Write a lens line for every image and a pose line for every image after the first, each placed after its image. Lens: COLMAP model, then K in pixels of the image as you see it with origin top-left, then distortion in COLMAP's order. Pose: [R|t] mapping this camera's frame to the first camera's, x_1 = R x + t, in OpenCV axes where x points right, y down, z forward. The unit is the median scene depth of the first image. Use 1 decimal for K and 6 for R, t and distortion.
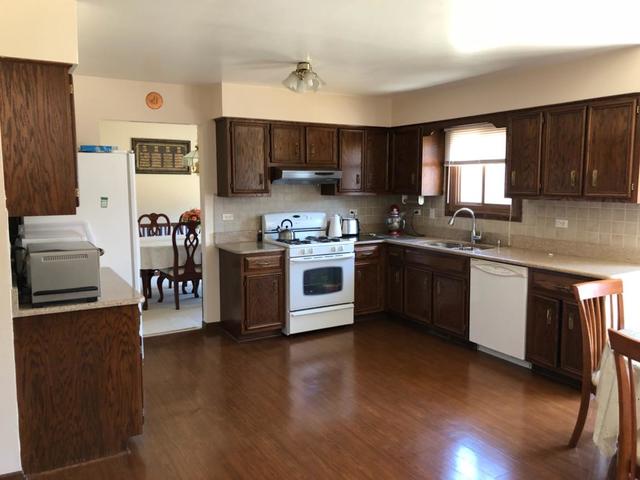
lens RADIAL K [[514.7, 0, 321.5], [0, 514.7, 238.2], [0, 0, 1]] dist [0.029077, 0.003719]
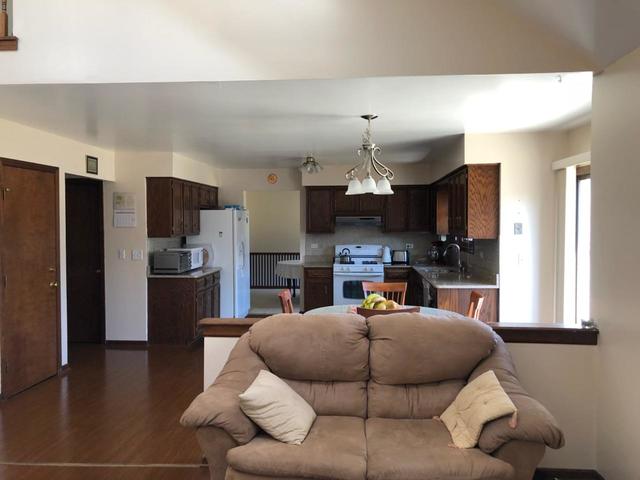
lens RADIAL K [[514.7, 0, 317.9], [0, 514.7, 239.7], [0, 0, 1]] dist [0.029077, 0.003719]
pose [[0.819913, 0.017332, -0.572226, 0.731169], [-0.060561, 0.996559, -0.056590, 0.028318], [0.569276, 0.081053, 0.818141, -0.293037]]
